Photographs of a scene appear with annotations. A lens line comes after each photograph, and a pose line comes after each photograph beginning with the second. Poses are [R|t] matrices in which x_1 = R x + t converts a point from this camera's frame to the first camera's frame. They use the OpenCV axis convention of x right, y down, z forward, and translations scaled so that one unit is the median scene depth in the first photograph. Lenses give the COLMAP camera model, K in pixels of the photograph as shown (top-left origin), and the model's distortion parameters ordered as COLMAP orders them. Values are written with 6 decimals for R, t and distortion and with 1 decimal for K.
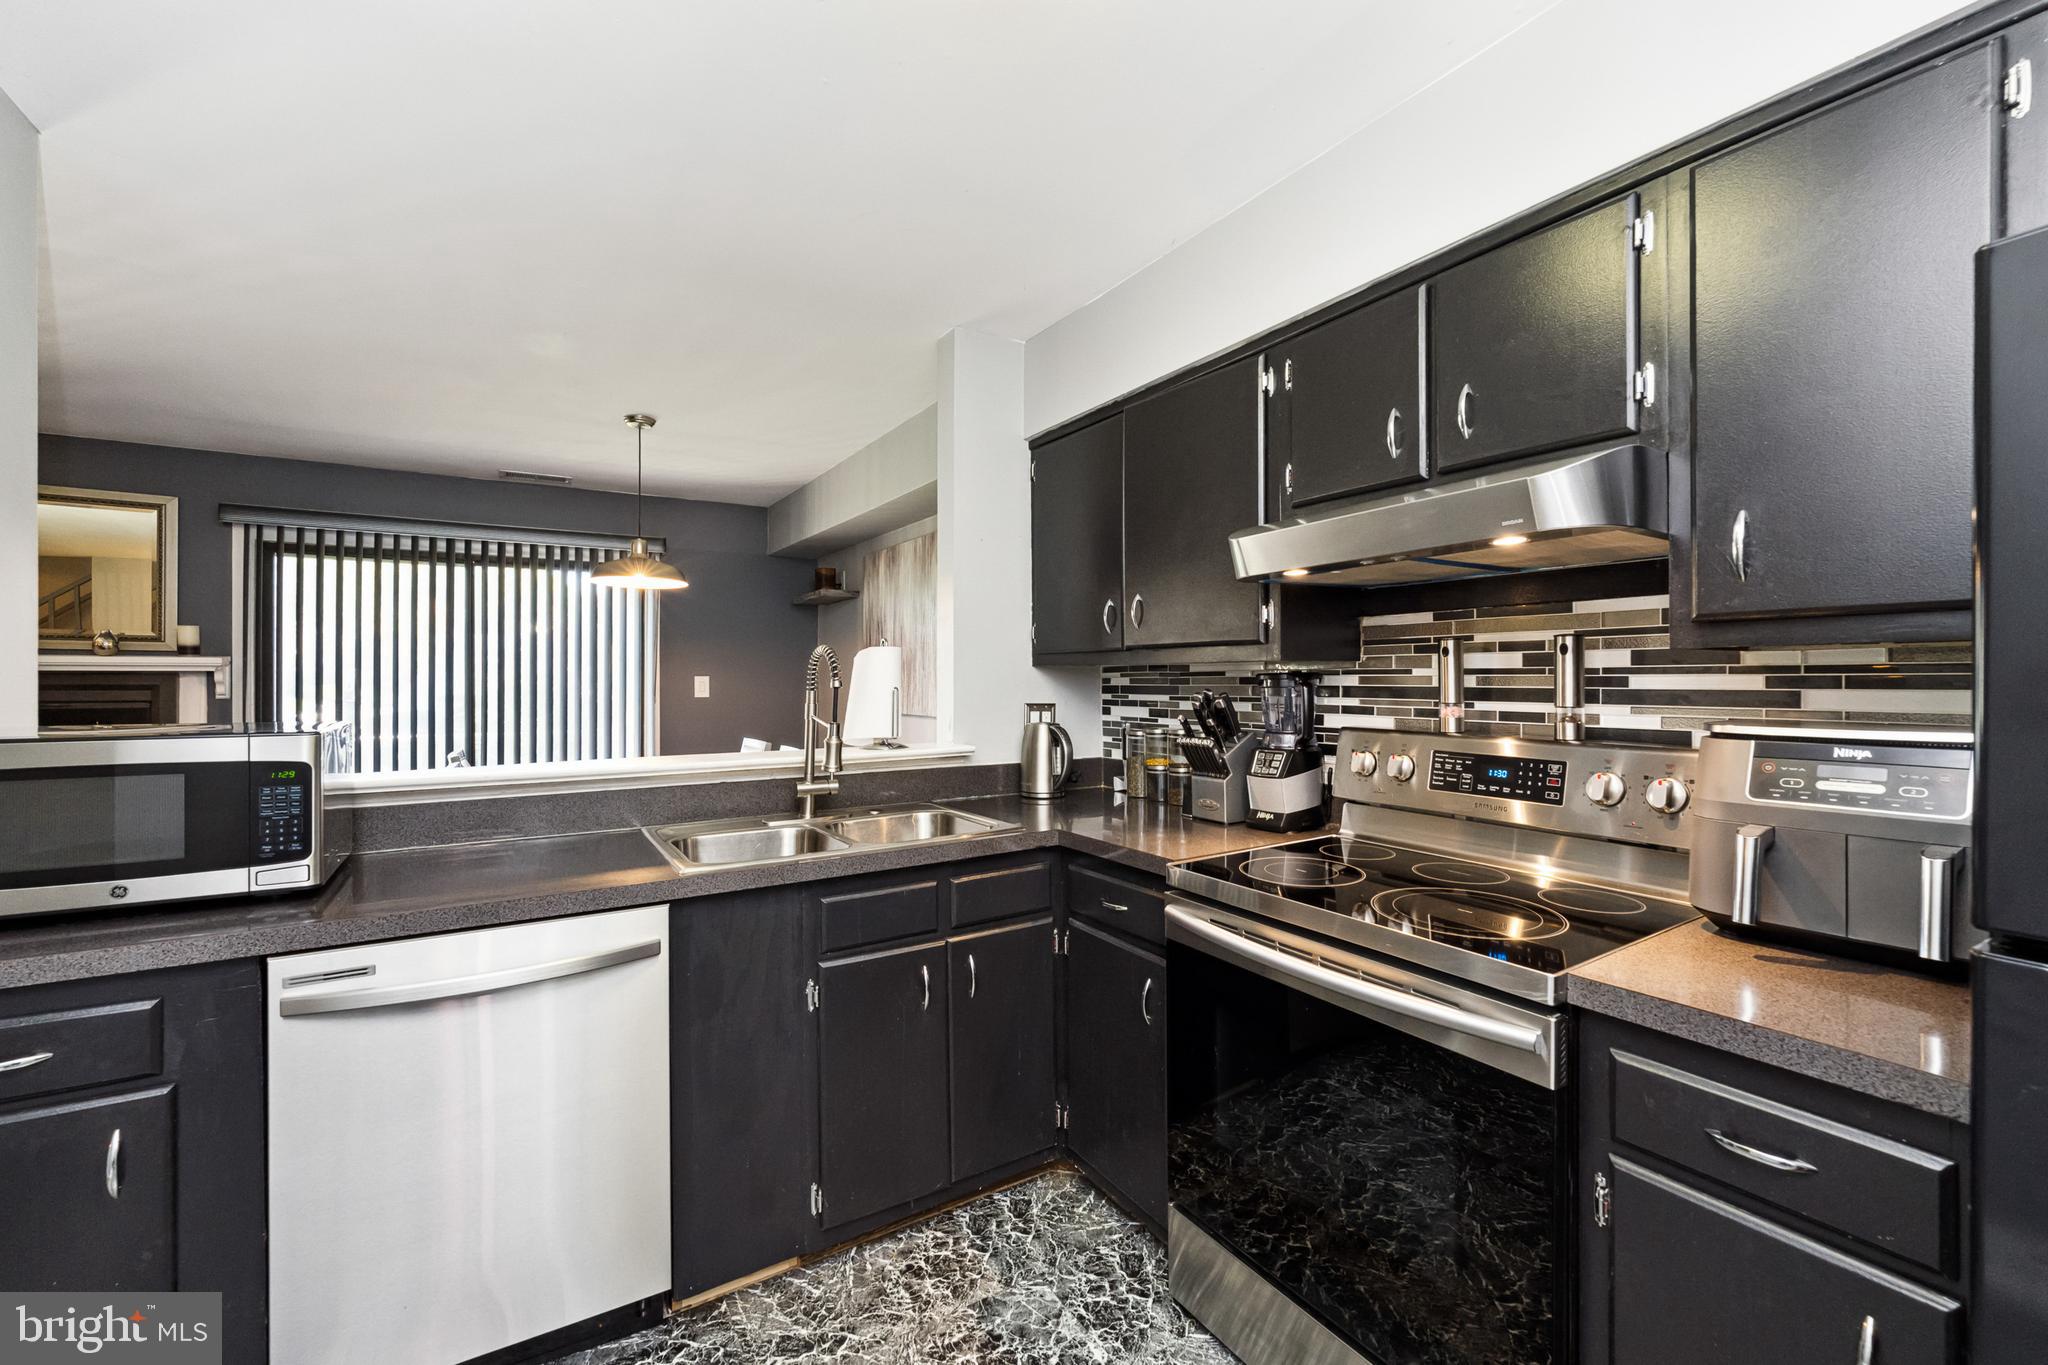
lens RADIAL K [[855.5, 0, 1030.3], [0, 855.5, 678.5], [0, 0, 1]] dist [-0.002735, -0.000971]
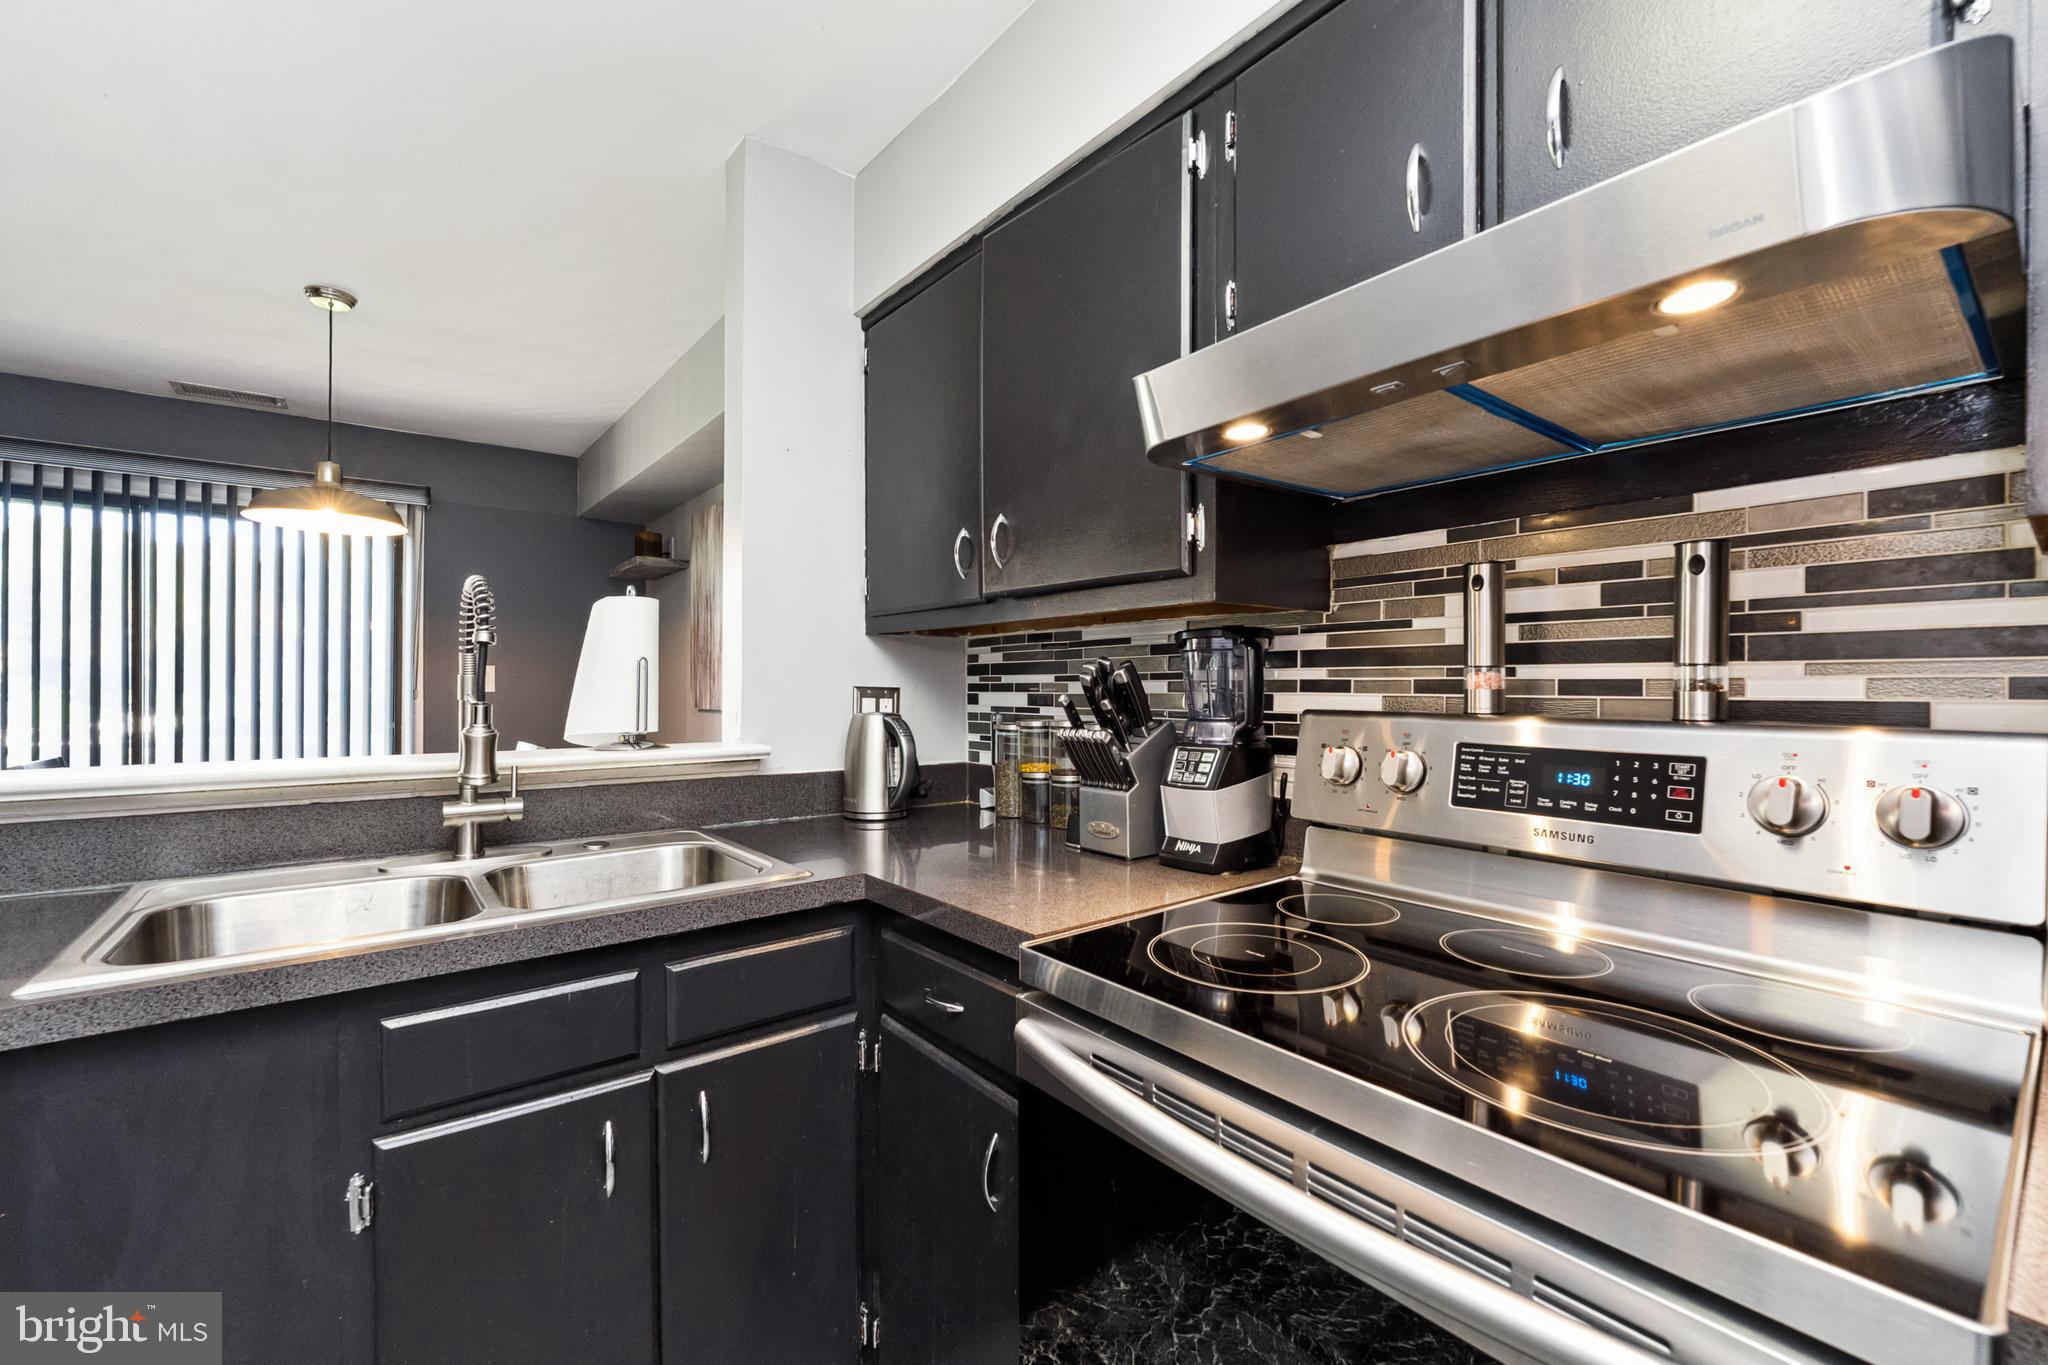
lens RADIAL K [[855.5, 0, 1029.3], [0, 855.5, 693.2], [0, 0, 1]] dist [-0.002735, -0.000971]
pose [[0.995140, 0.003205, 0.098414, 0.098830], [-0.003627, 0.999985, 0.004109, 0.045040], [-0.098399, -0.004446, 0.995137, 0.400417]]
